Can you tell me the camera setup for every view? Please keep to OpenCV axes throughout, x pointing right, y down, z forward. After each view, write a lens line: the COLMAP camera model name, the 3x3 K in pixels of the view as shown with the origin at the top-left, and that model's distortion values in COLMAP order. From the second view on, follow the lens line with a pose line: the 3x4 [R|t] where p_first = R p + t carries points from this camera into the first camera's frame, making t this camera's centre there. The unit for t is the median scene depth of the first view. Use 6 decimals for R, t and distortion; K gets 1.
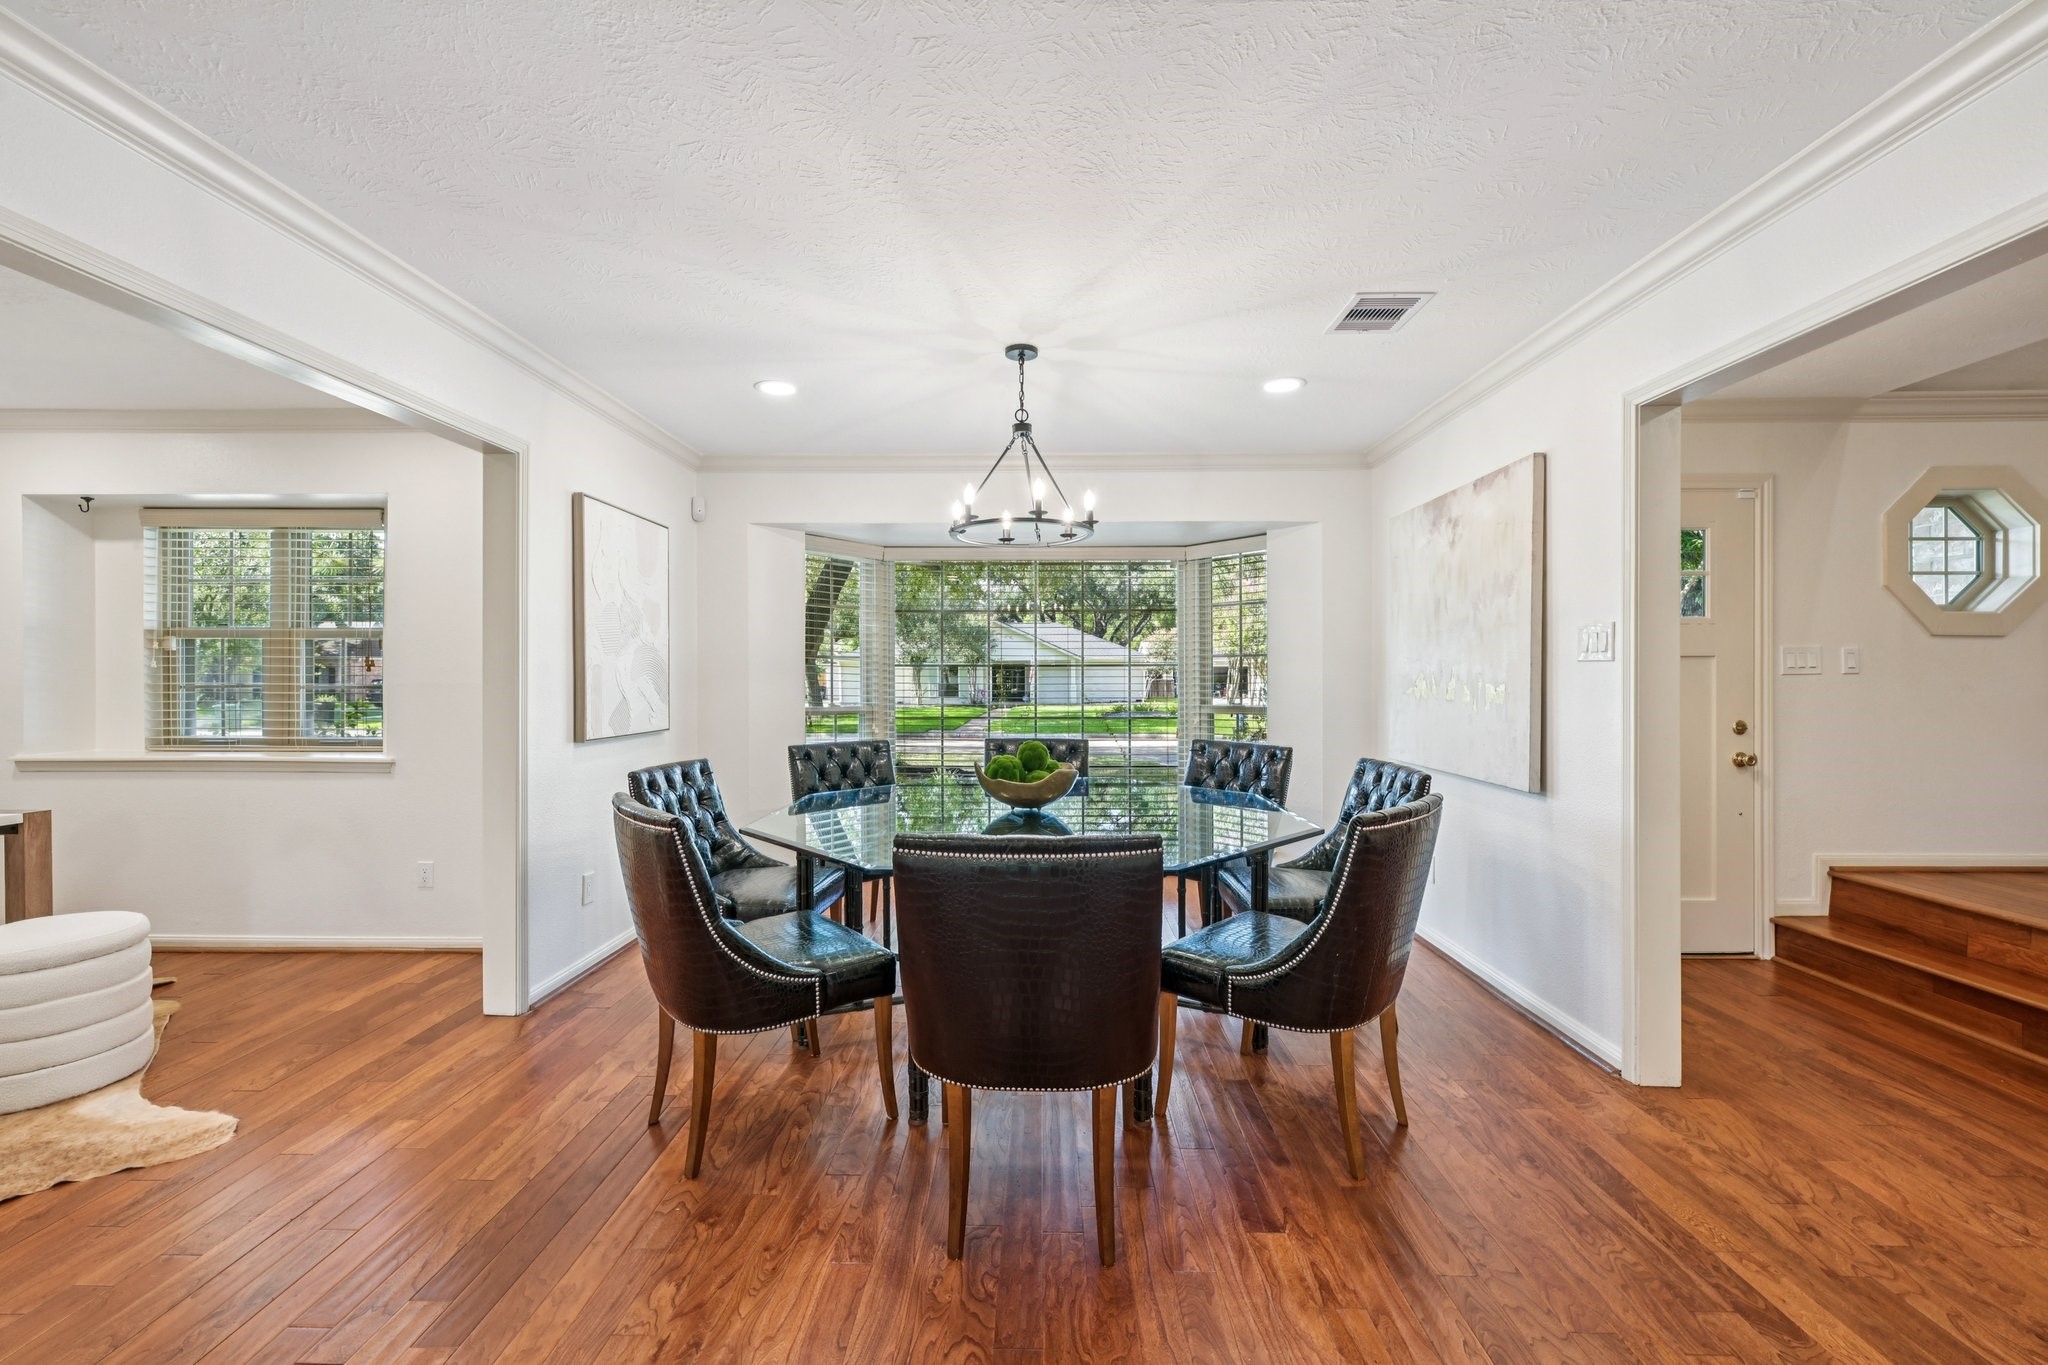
lens RADIAL K [[813.3, 0, 1024.6], [0, 813.3, 687.6], [0, 0, 1]] dist [0.001201, 0.000444]
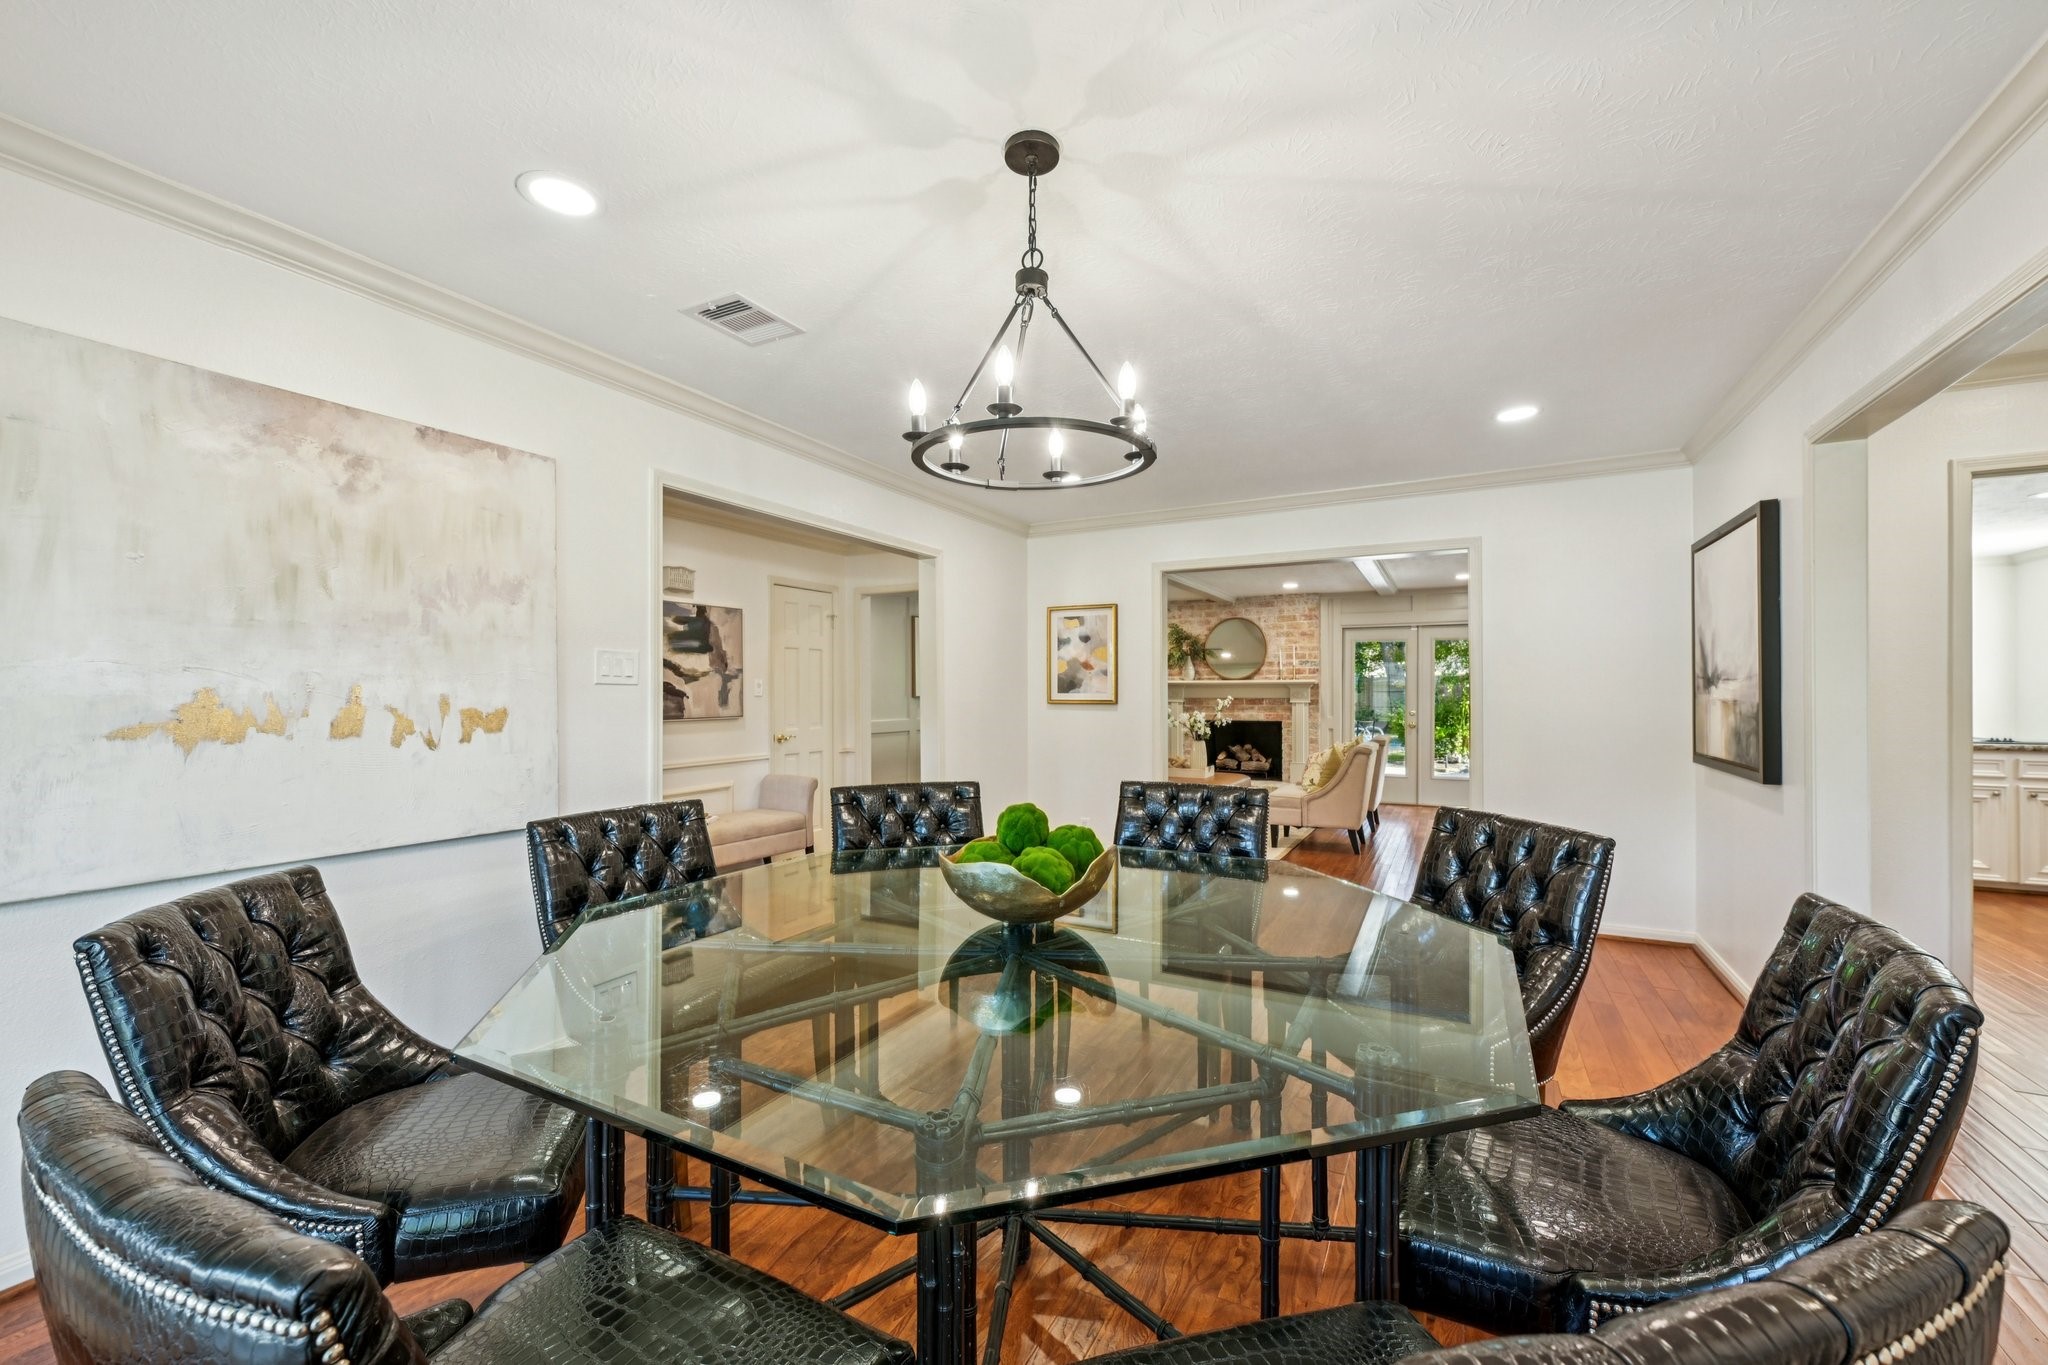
lens RADIAL K [[813.3, 0, 1024.6], [0, 813.3, 687.6], [0, 0, 1]] dist [0.001201, 0.000444]
pose [[-0.888313, 0.006034, 0.459199, -0.261675], [0.008311, 0.999961, 0.002939, -0.022977], [-0.459163, 0.006427, -0.888329, 1.487506]]
